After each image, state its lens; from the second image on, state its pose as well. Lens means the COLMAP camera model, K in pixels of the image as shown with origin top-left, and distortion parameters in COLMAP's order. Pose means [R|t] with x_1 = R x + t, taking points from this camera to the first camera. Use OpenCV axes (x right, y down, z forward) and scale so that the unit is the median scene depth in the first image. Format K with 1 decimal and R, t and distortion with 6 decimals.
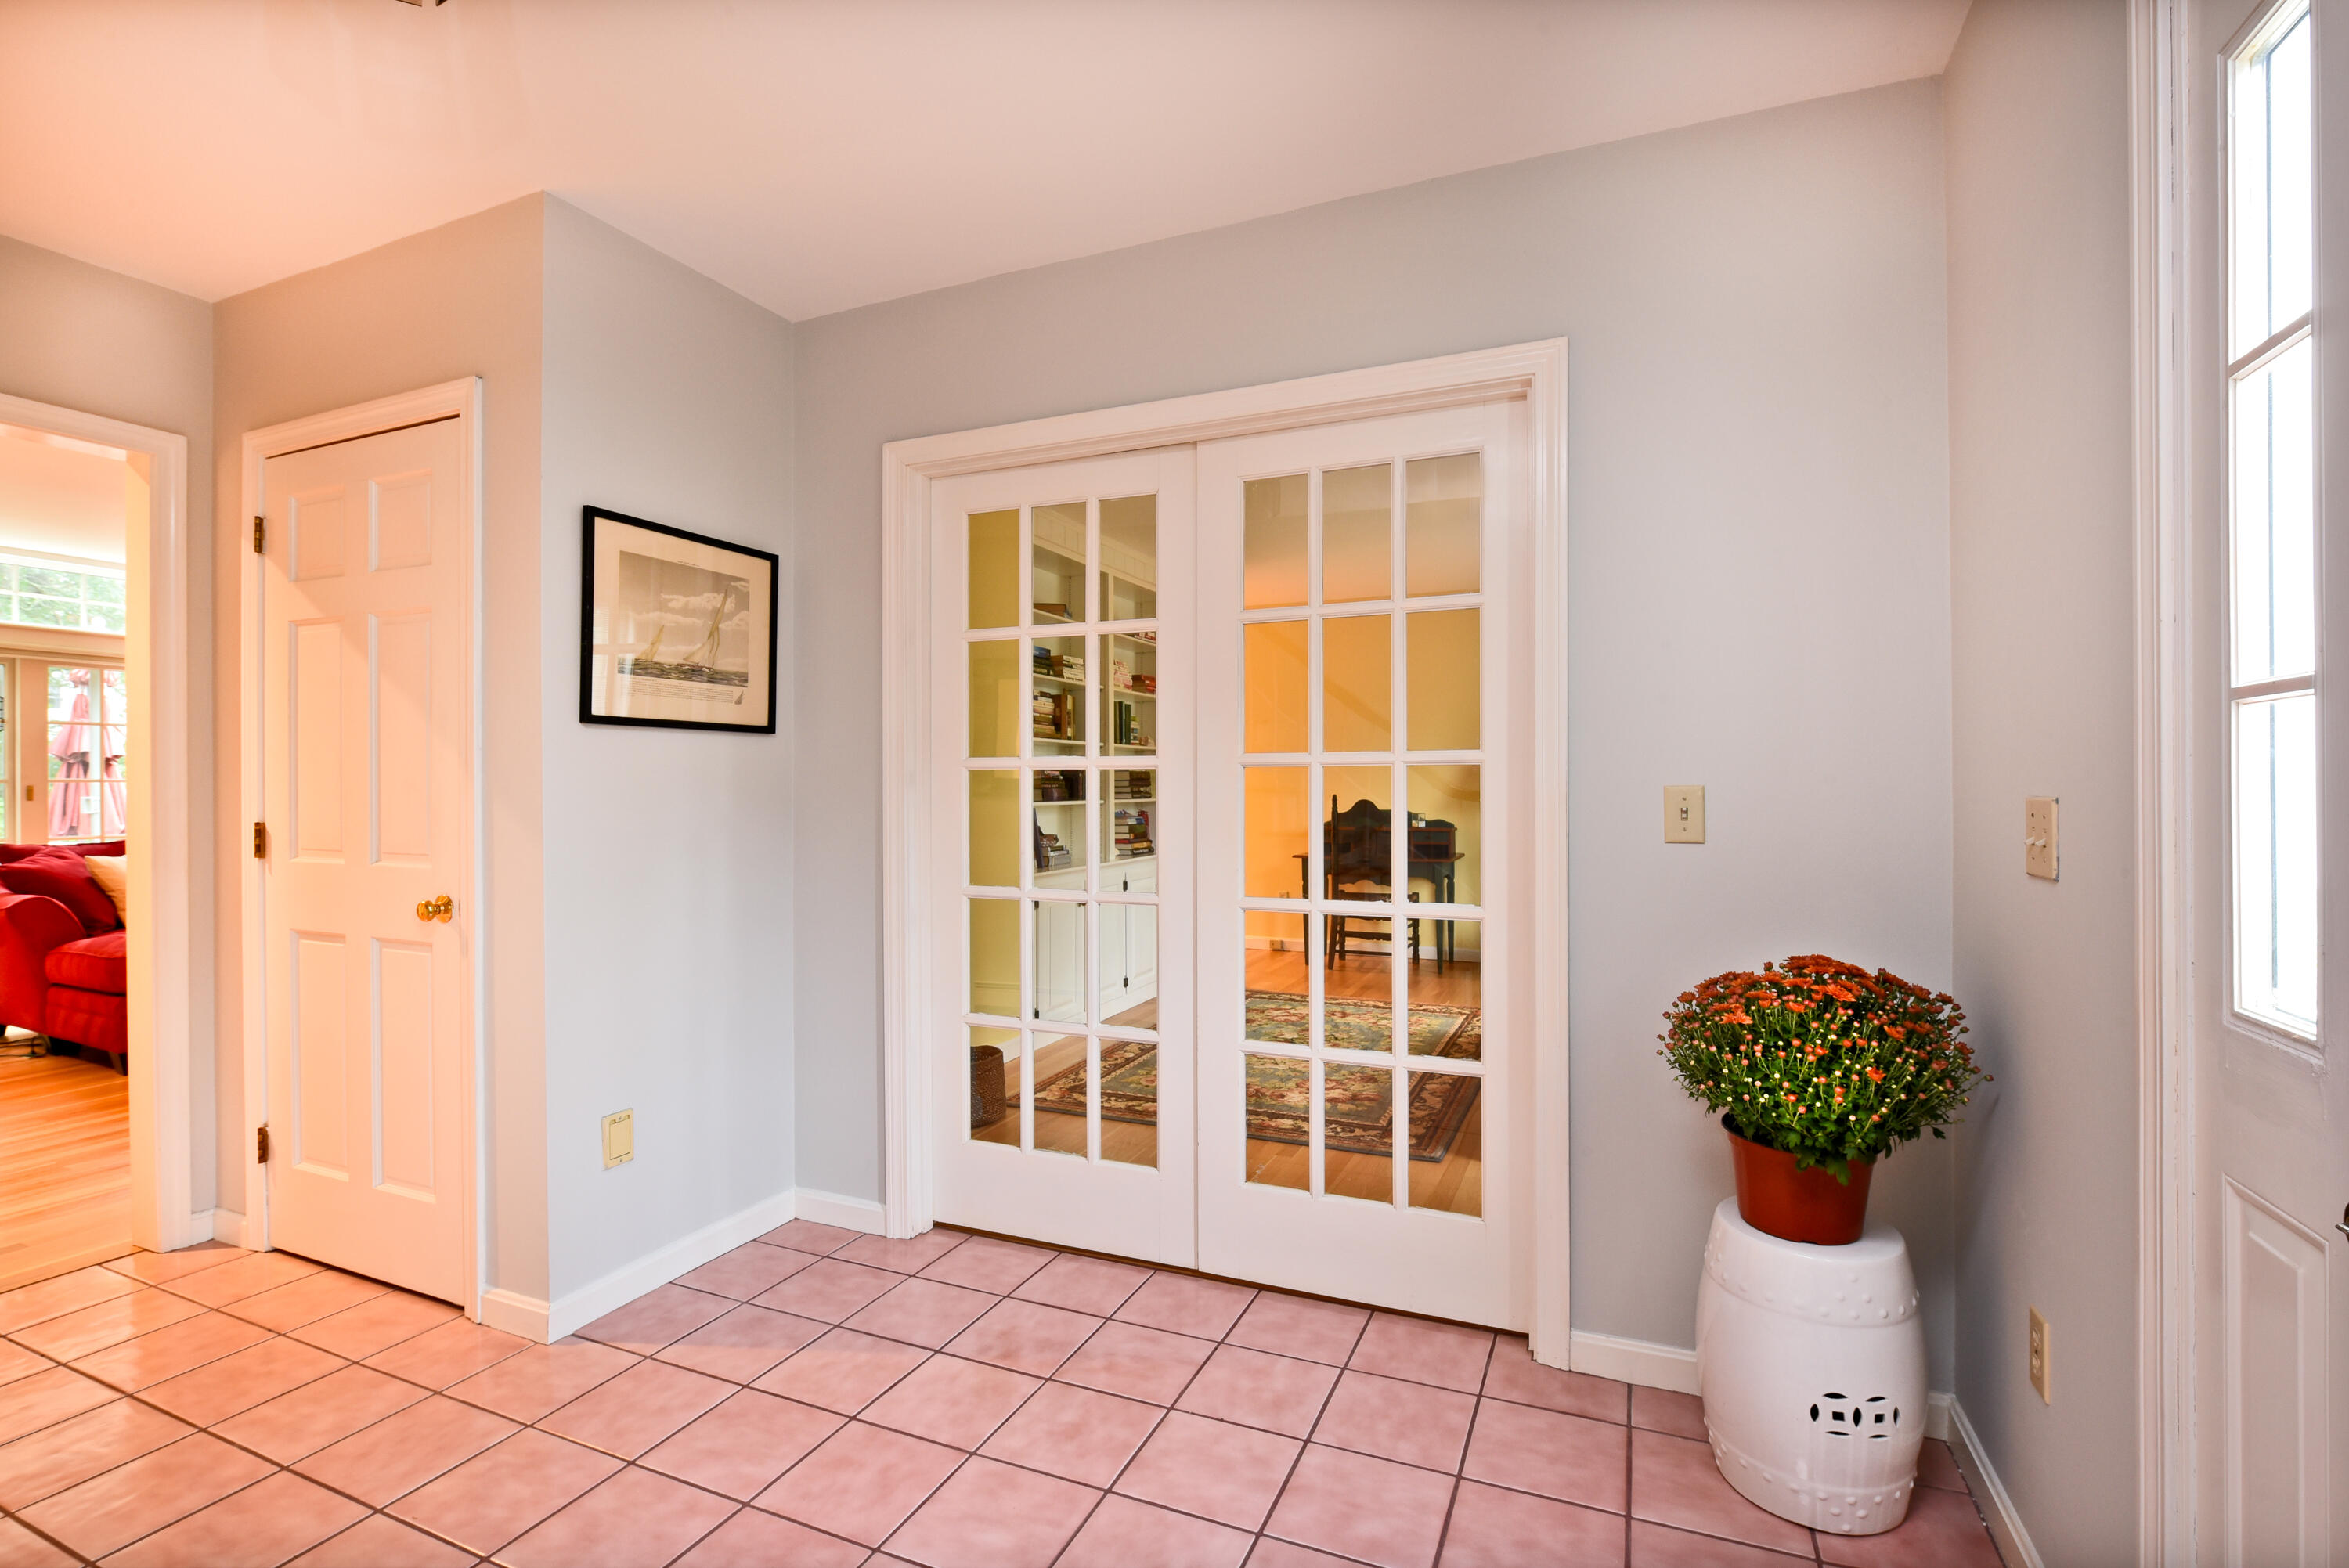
lens RADIAL K [[1055.4, 0, 1171.9], [0, 1055.4, 787.5], [0, 0, 1]] dist [-0.002033, 0.000116]
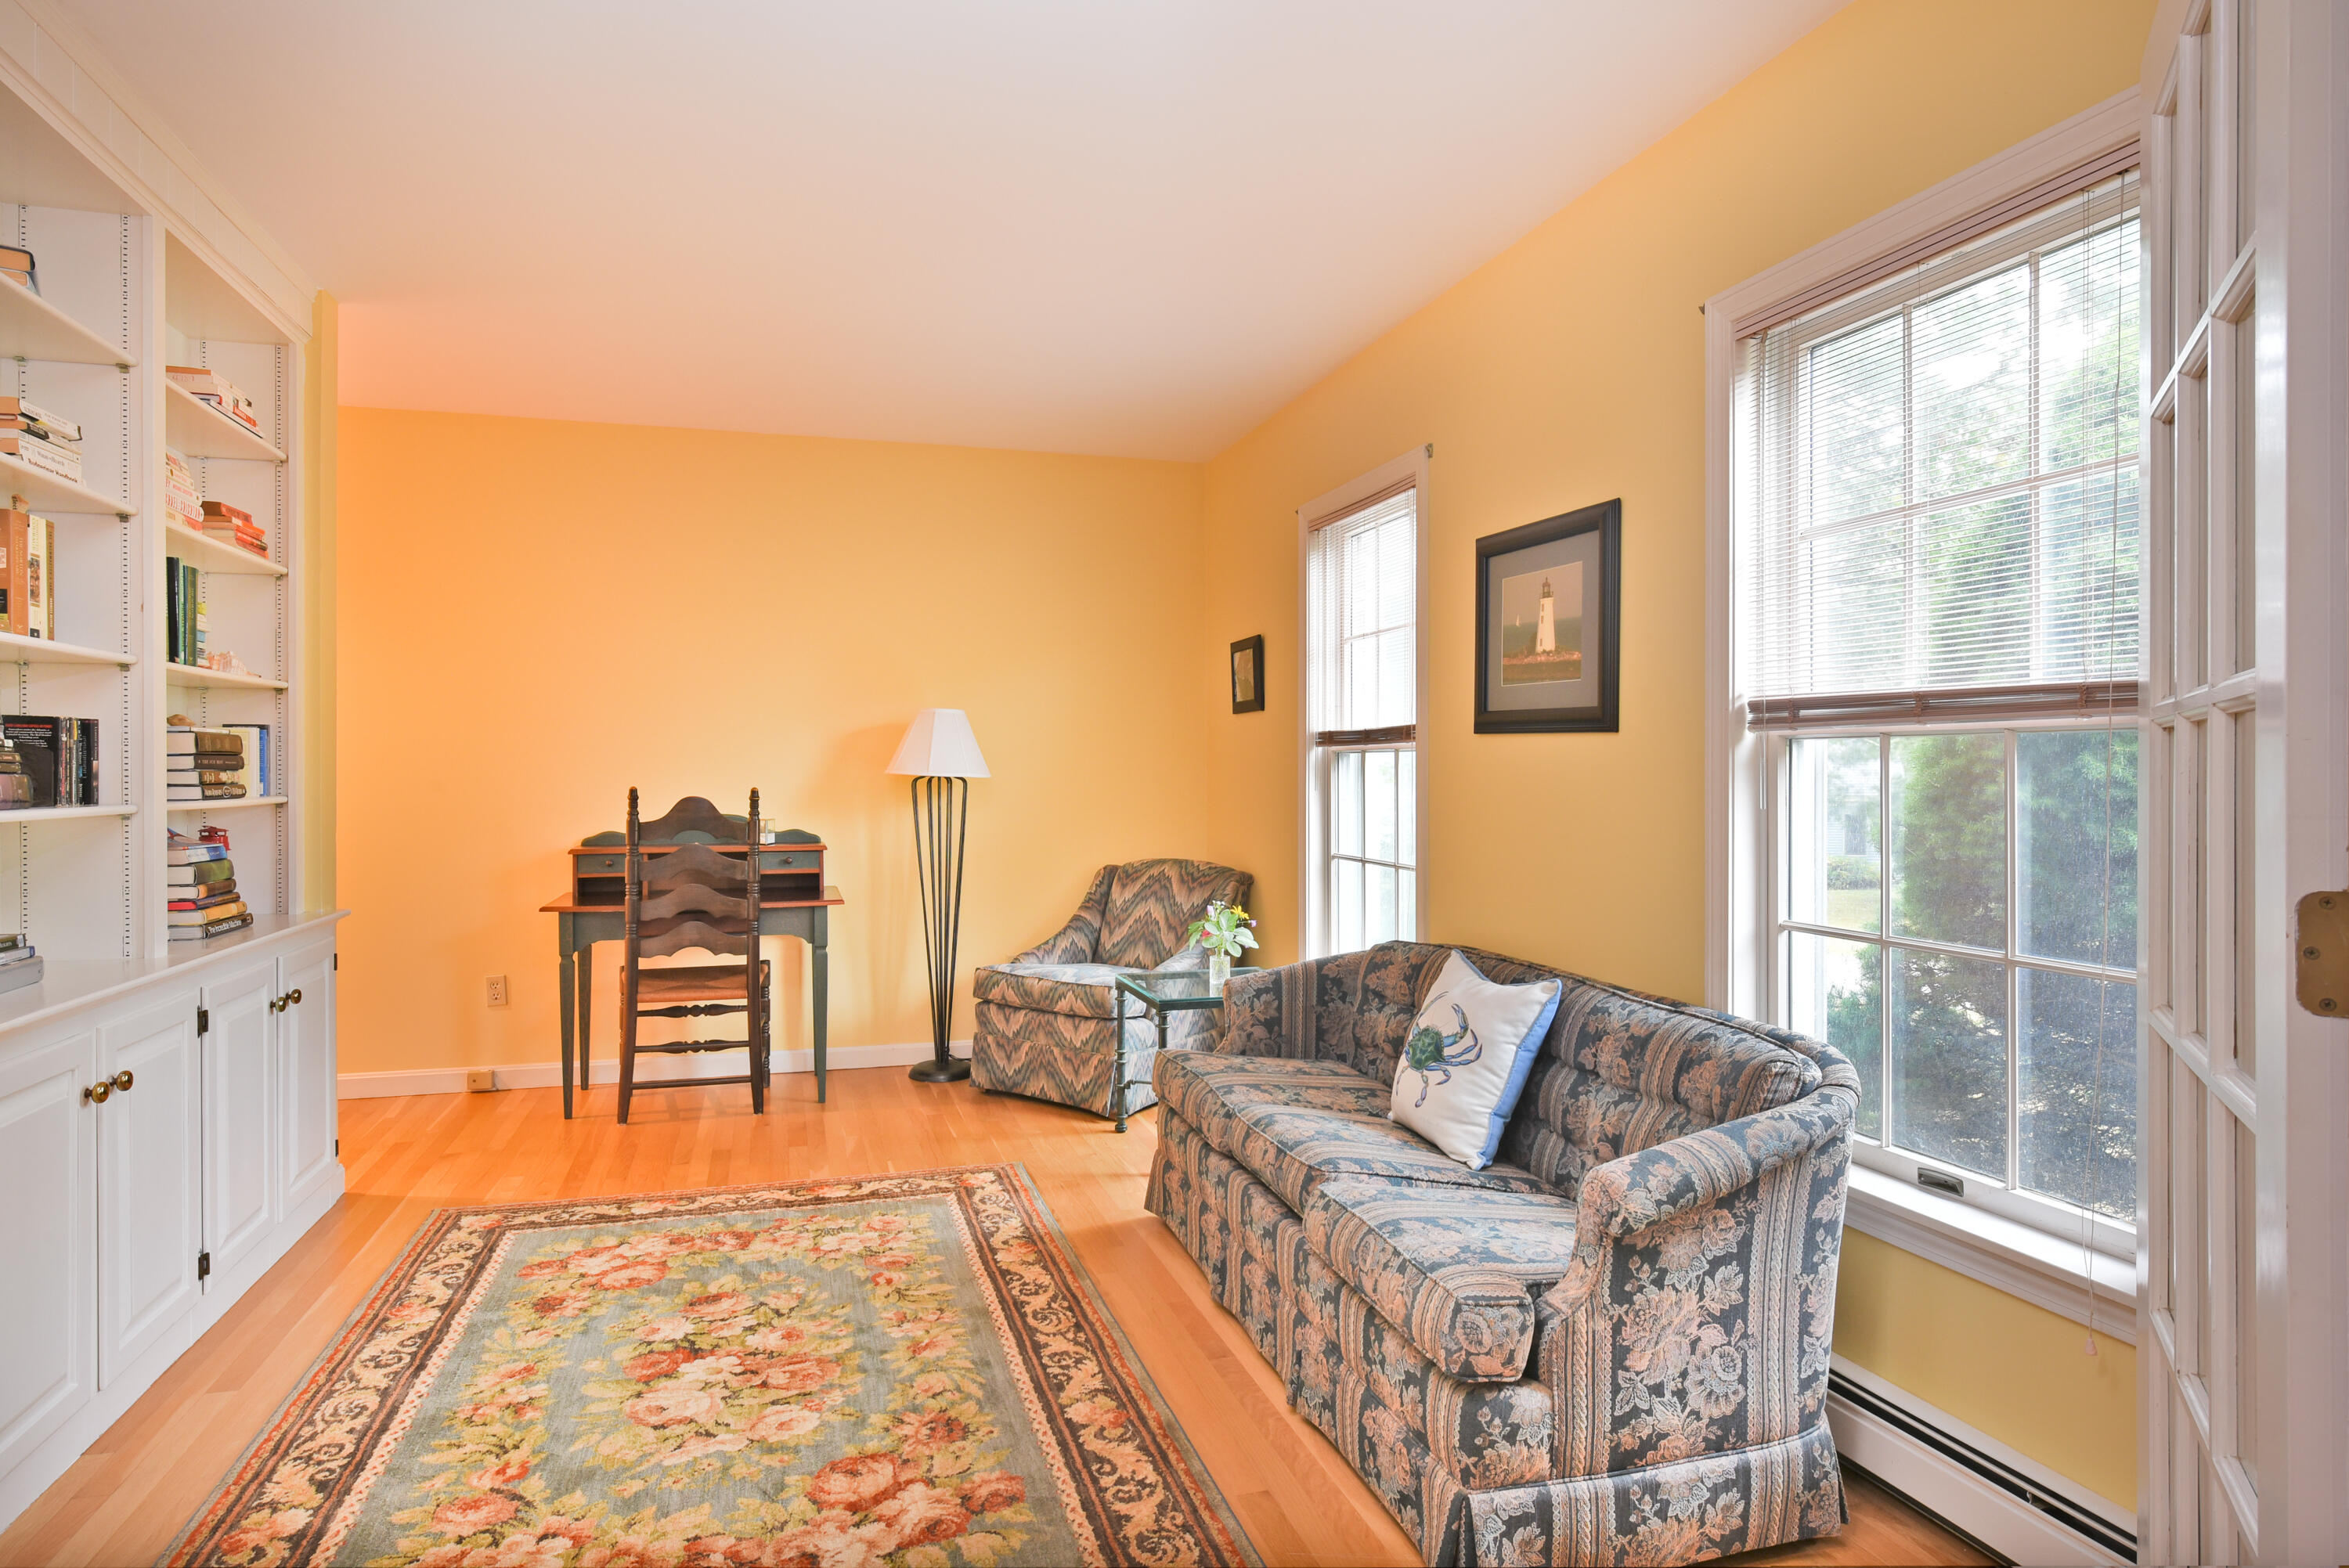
lens RADIAL K [[1378.4, 0, 1167.3], [0, 1378.4, 771.3], [0, 0, 1]] dist [-0.030249, -0.000488]
pose [[0.777303, 0.006054, 0.629097, -0.075993], [-0.004444, 0.999982, -0.004132, 0.000327], [-0.629111, 0.000416, 0.777315, 0.349190]]
